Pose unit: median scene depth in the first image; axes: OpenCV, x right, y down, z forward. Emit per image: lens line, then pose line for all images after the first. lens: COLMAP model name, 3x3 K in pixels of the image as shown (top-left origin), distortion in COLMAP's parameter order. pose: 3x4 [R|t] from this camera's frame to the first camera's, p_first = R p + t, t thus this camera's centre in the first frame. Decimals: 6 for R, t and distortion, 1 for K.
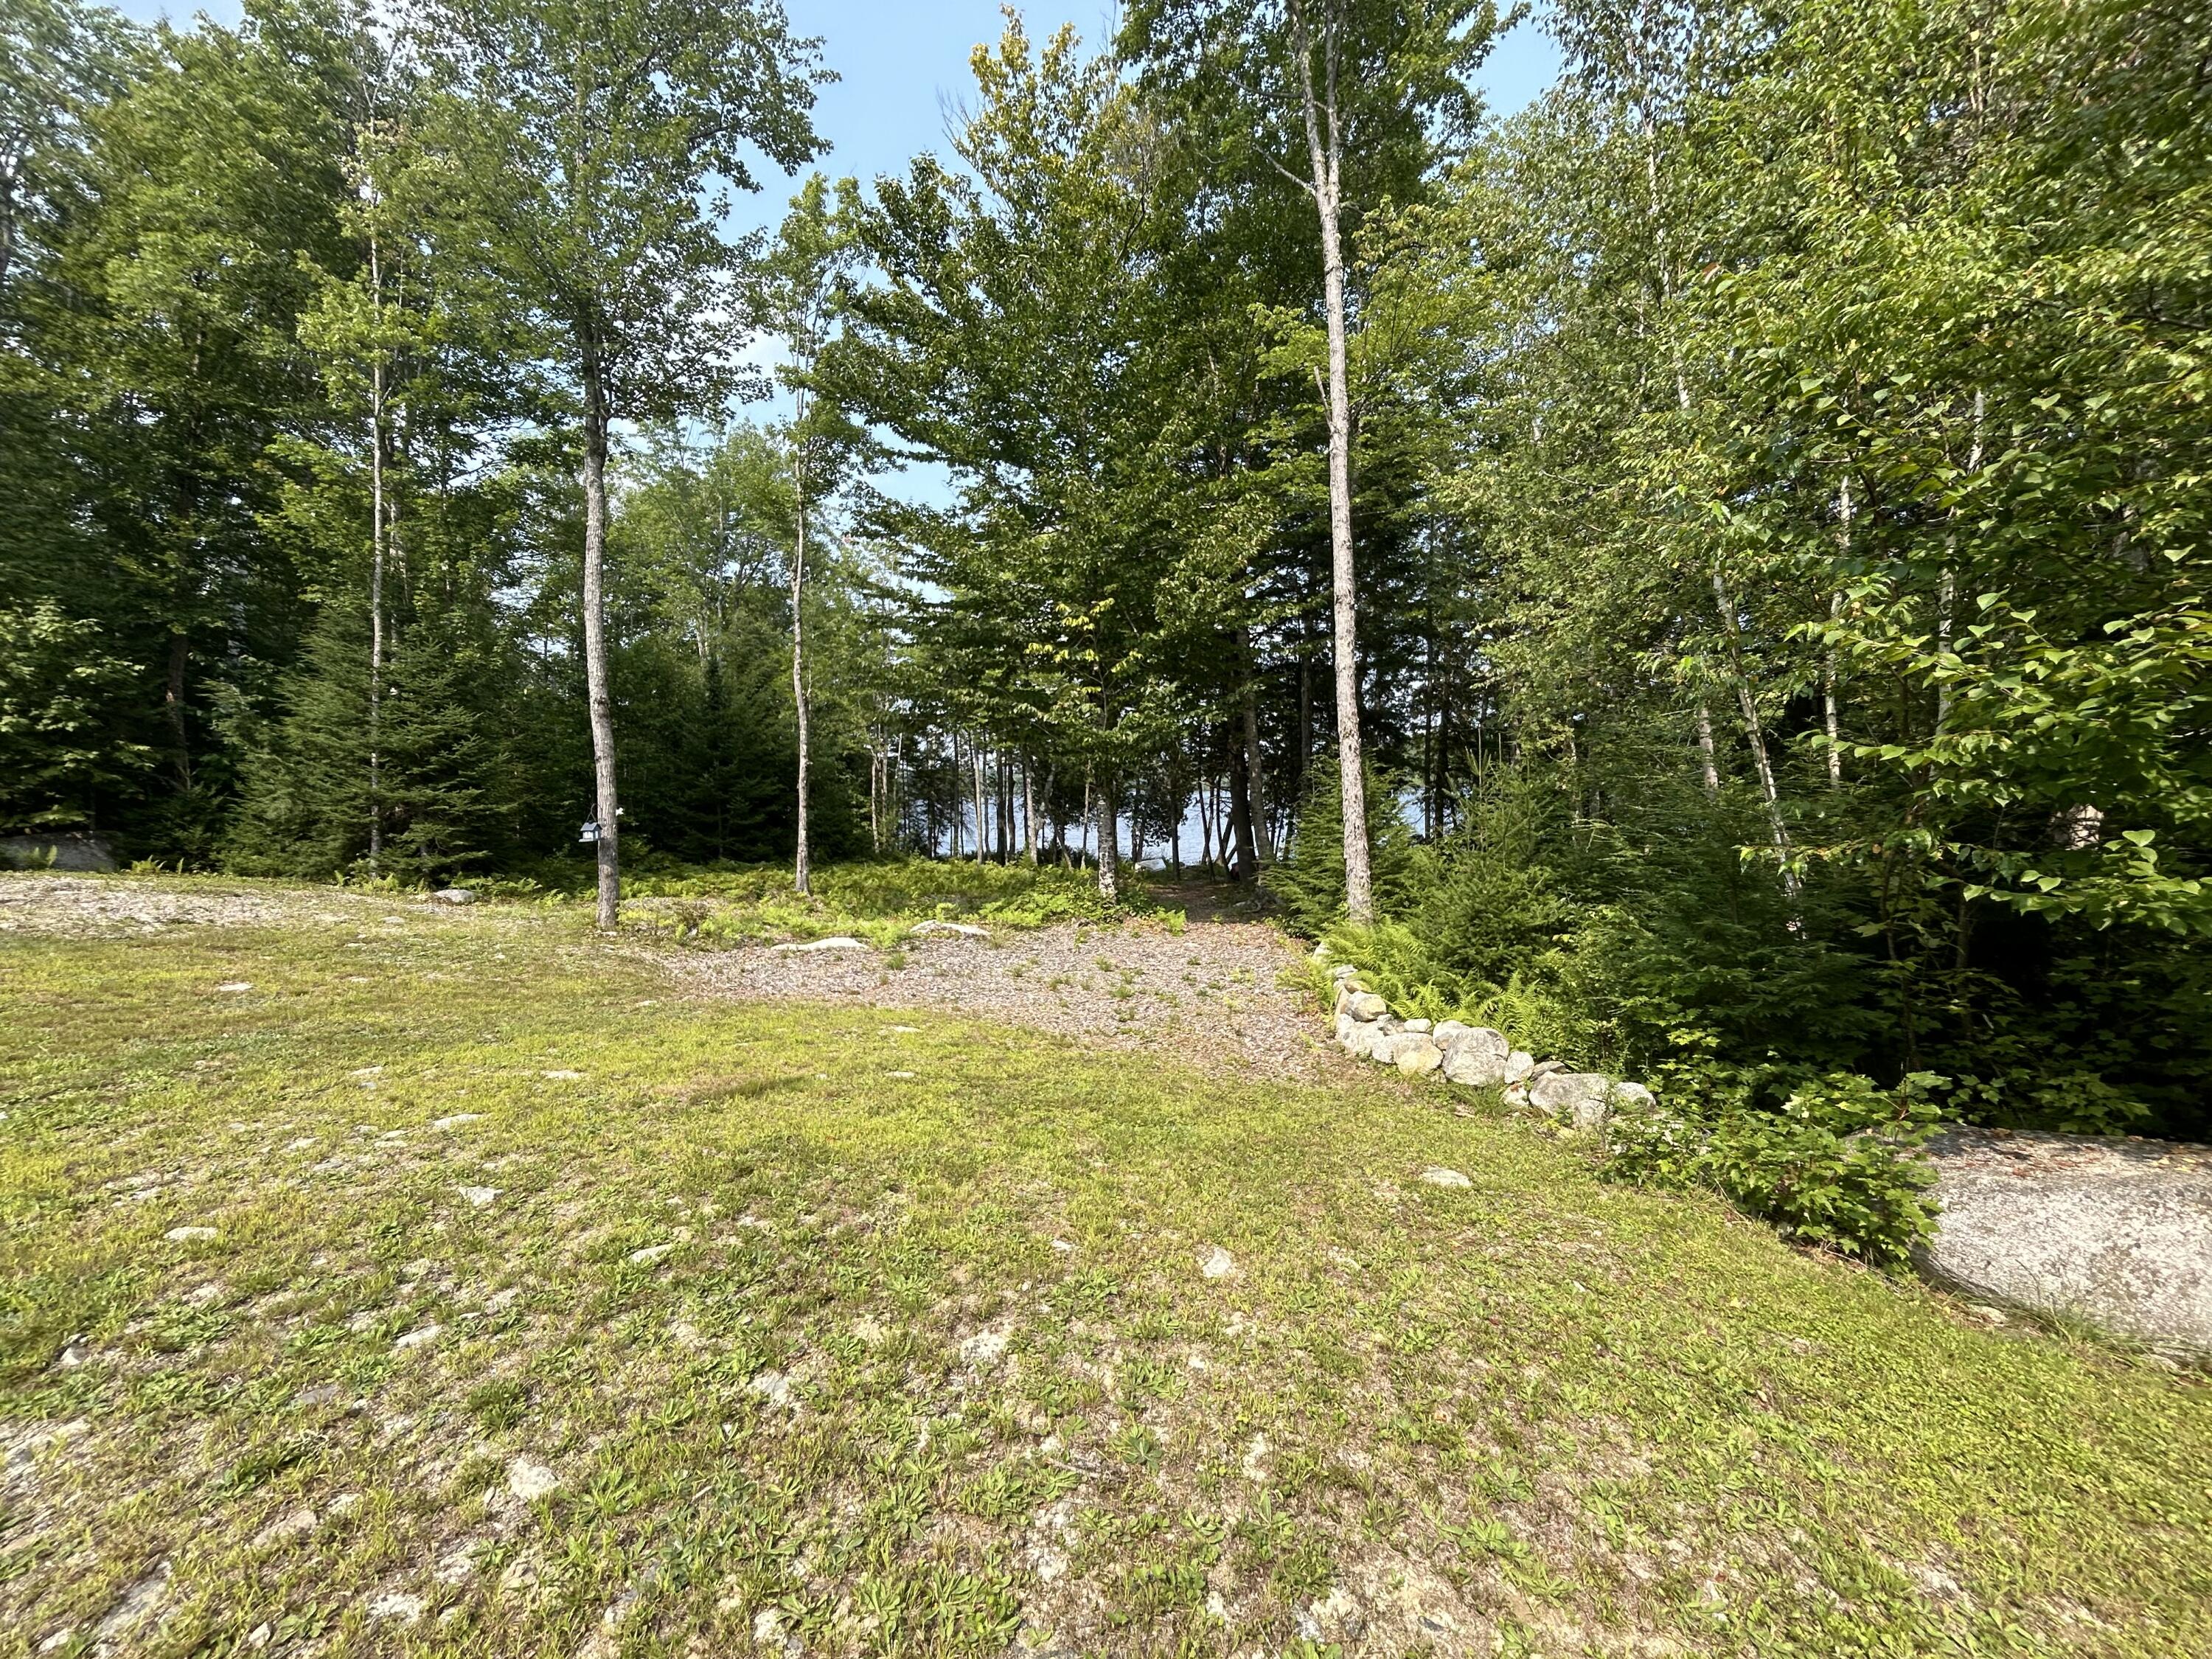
lens RADIAL K [[903.6, 0, 1102.3], [0, 903.6, 824.6], [0, 0, 1]] dist [0.002050, 0.000189]
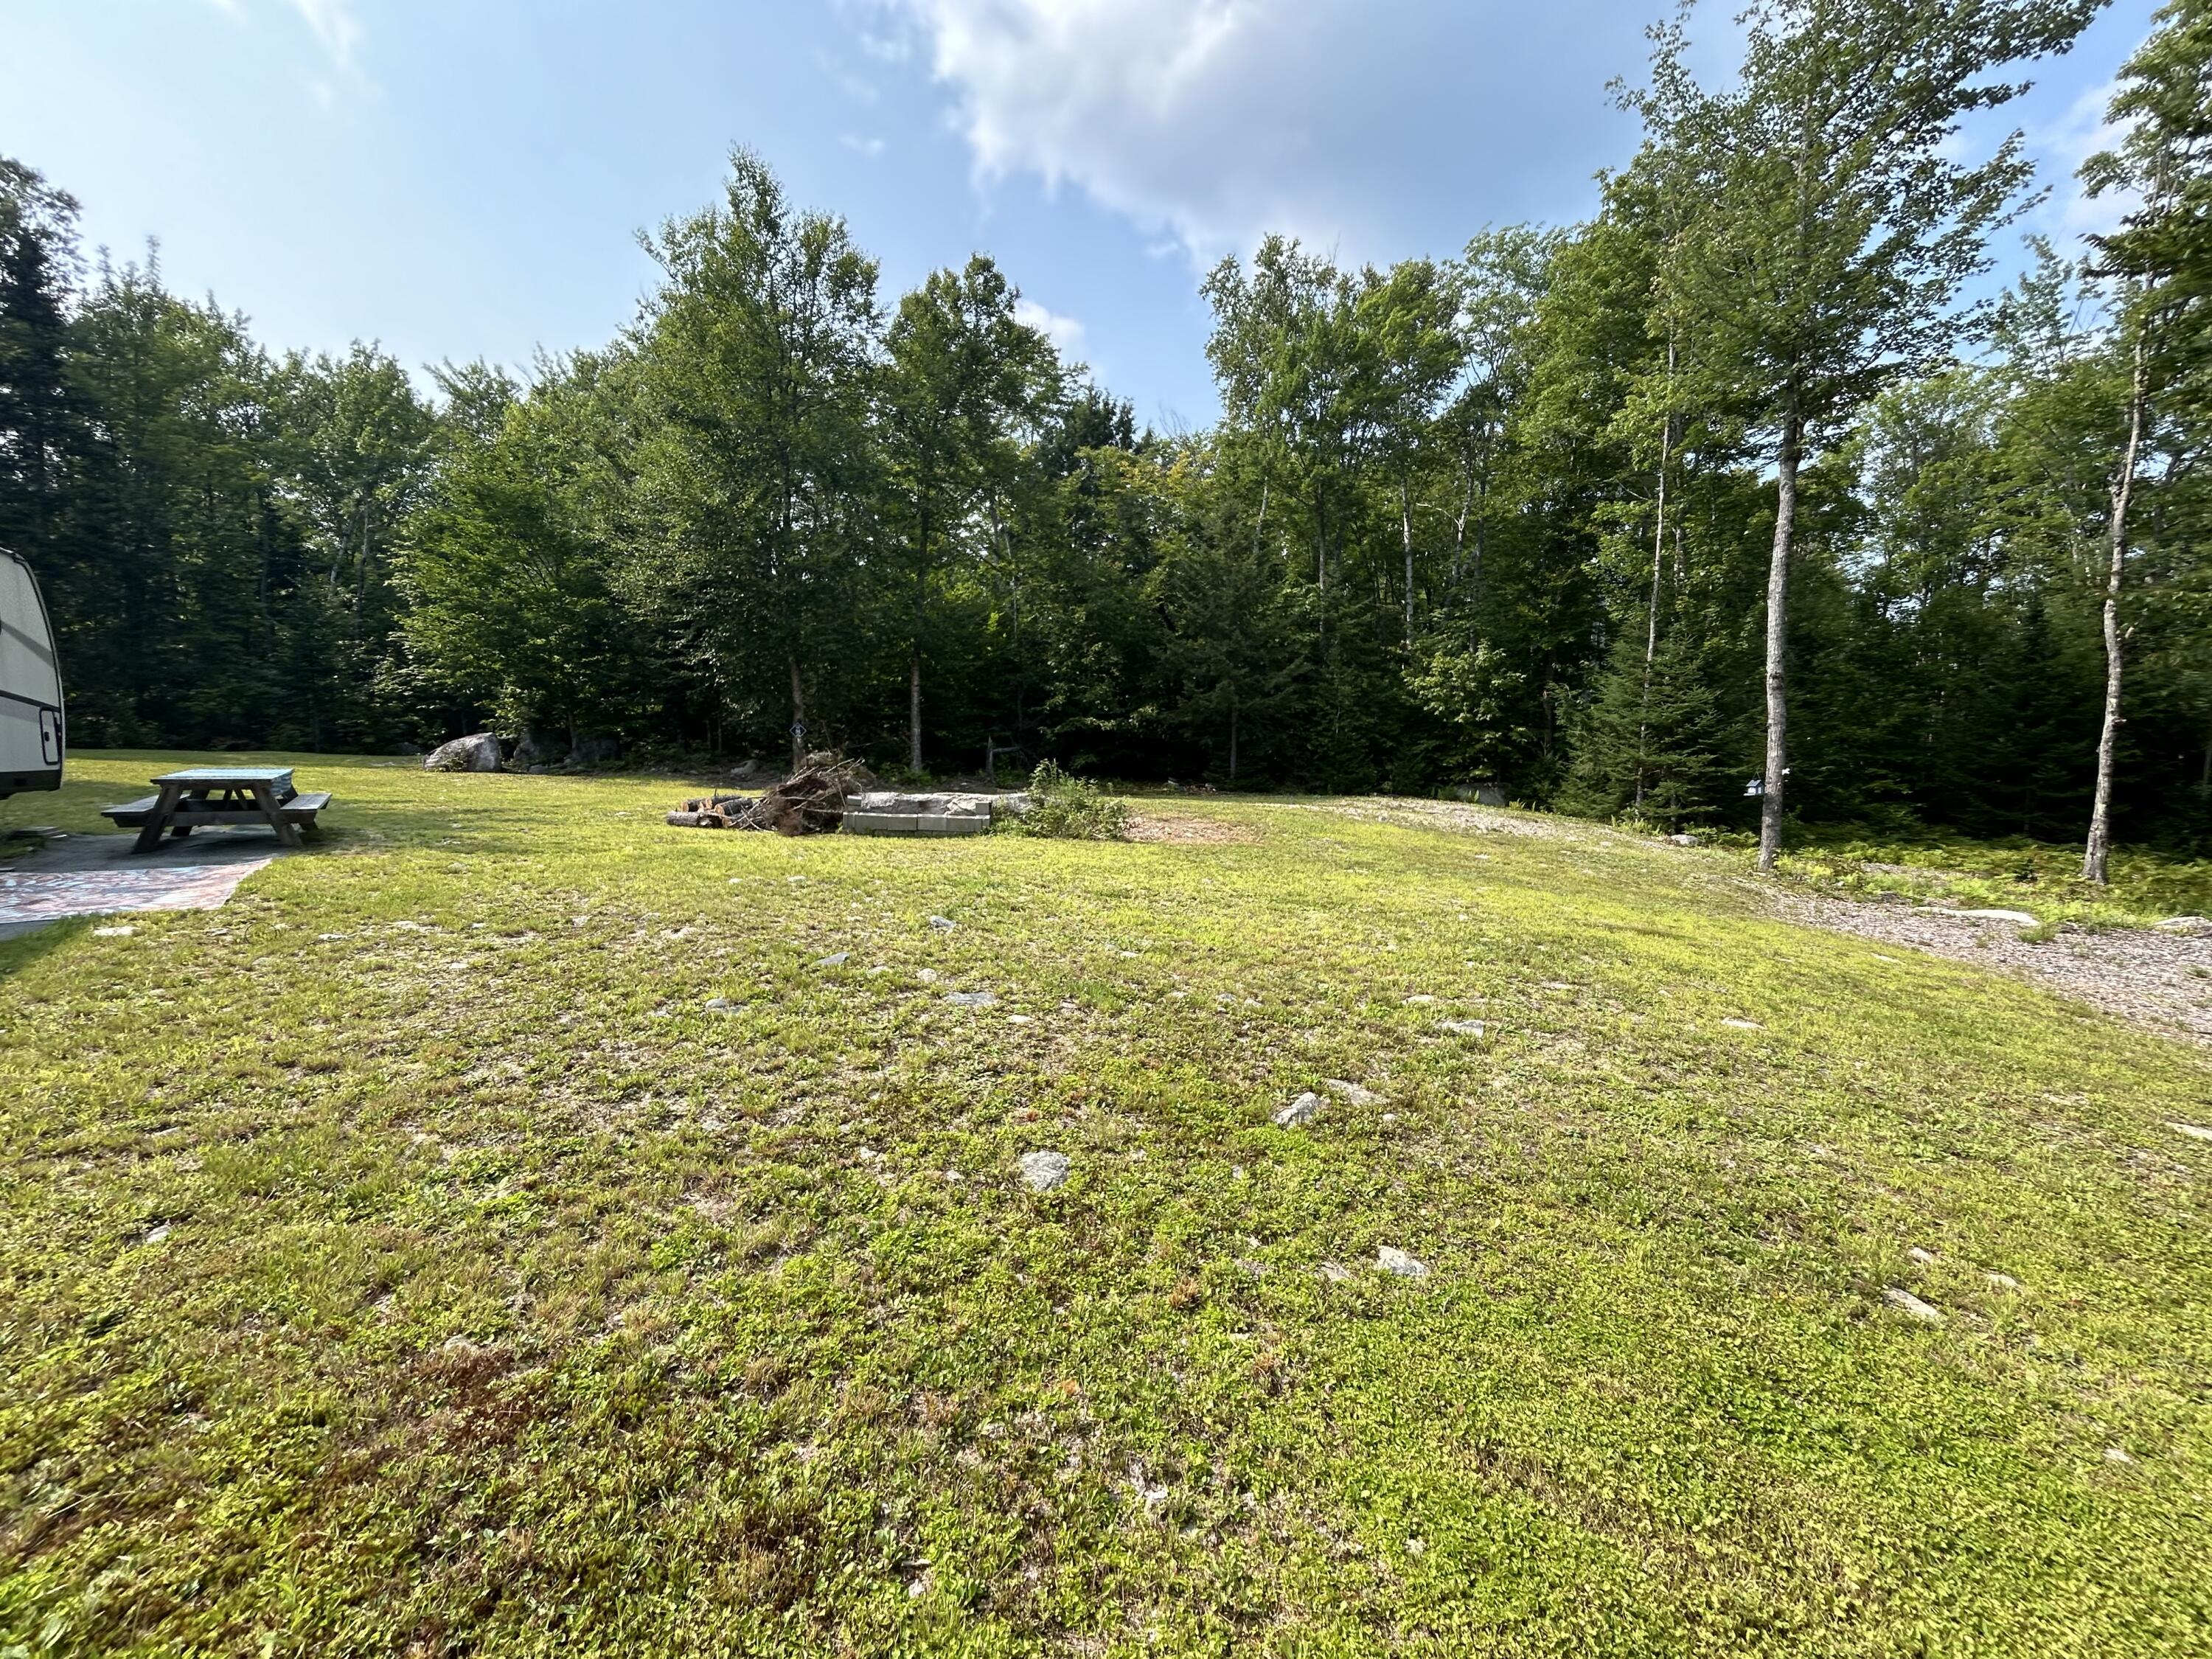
lens RADIAL K [[903.6, 0, 1105.5], [0, 903.6, 829.8], [0, 0, 1]] dist [0.002050, 0.000189]
pose [[0.270459, 0.074413, -0.959851, 0.252154], [-0.038825, 0.997040, 0.066356, 0.012561], [0.961948, 0.019320, 0.272548, -0.104757]]
